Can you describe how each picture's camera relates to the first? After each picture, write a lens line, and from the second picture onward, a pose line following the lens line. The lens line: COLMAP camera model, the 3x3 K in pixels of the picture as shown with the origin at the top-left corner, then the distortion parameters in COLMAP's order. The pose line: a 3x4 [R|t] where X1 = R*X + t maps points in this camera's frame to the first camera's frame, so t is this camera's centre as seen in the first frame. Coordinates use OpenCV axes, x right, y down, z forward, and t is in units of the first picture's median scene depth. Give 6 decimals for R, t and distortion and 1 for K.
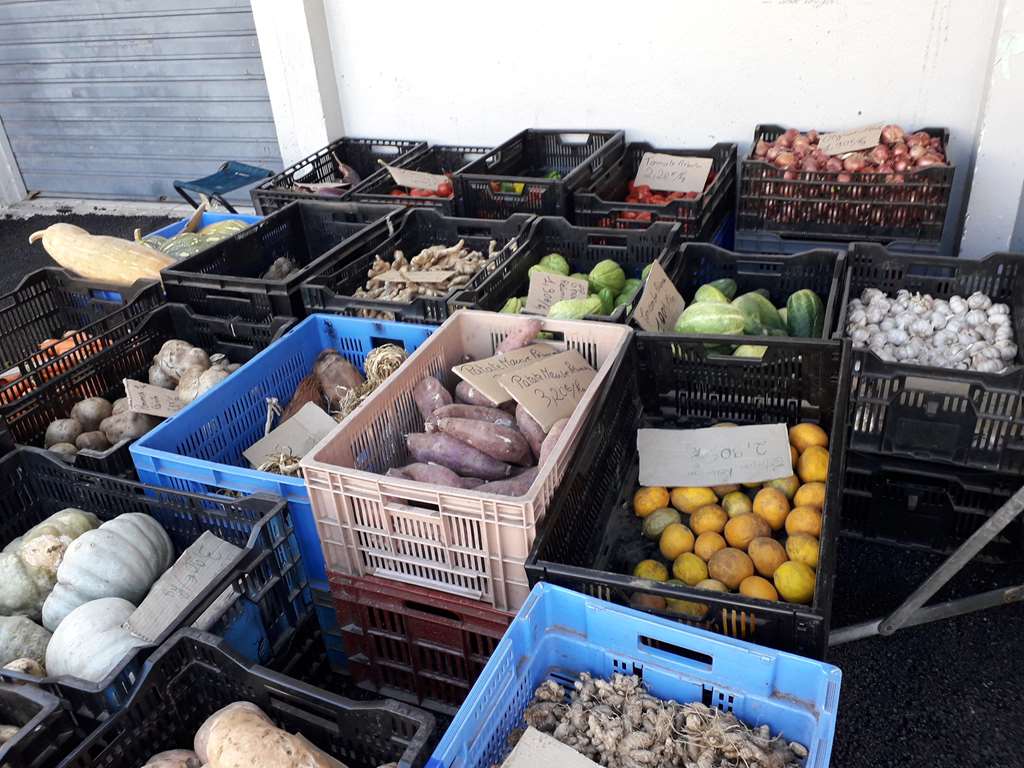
lens RADIAL K [[832.0, 0, 514.5], [0, 832.0, 388.5], [0, 0, 1]] dist [0.036302, -0.038309]
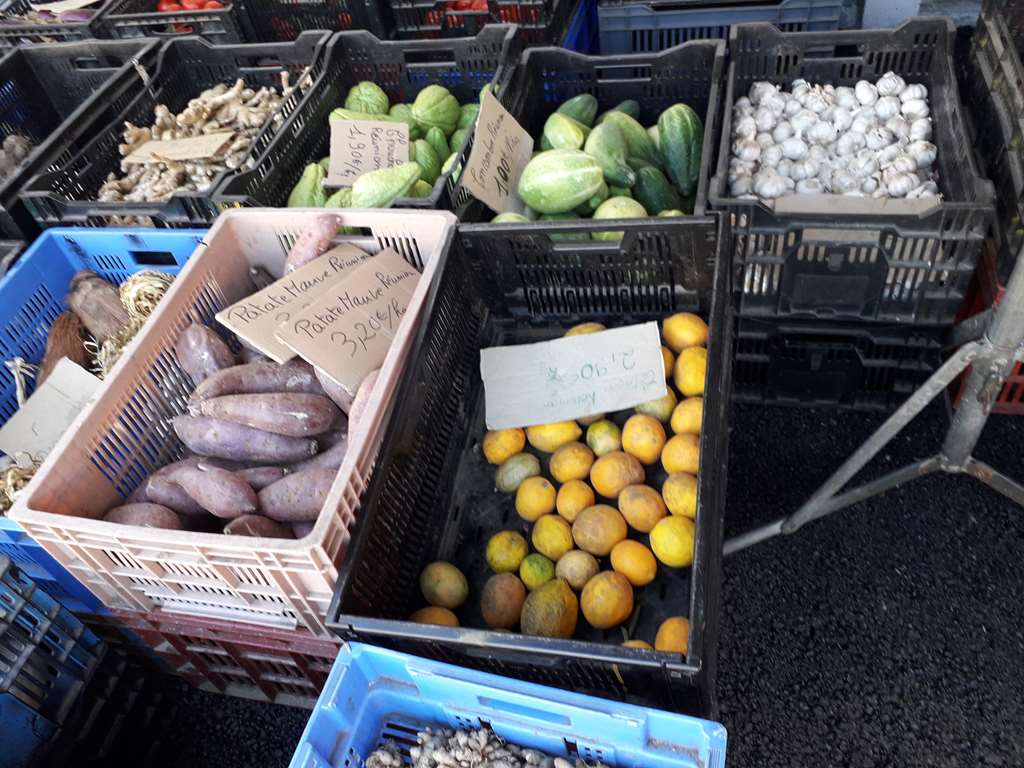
lens RADIAL K [[815.3, 0, 514.3], [0, 815.3, 382.0], [0, 0, 1]] dist [0.065722, -0.099332]
pose [[0.985447, -0.160583, 0.055747, 0.126459], [0.136964, 0.944339, 0.299105, -0.141275], [-0.100675, -0.287117, 0.952590, 0.234757]]
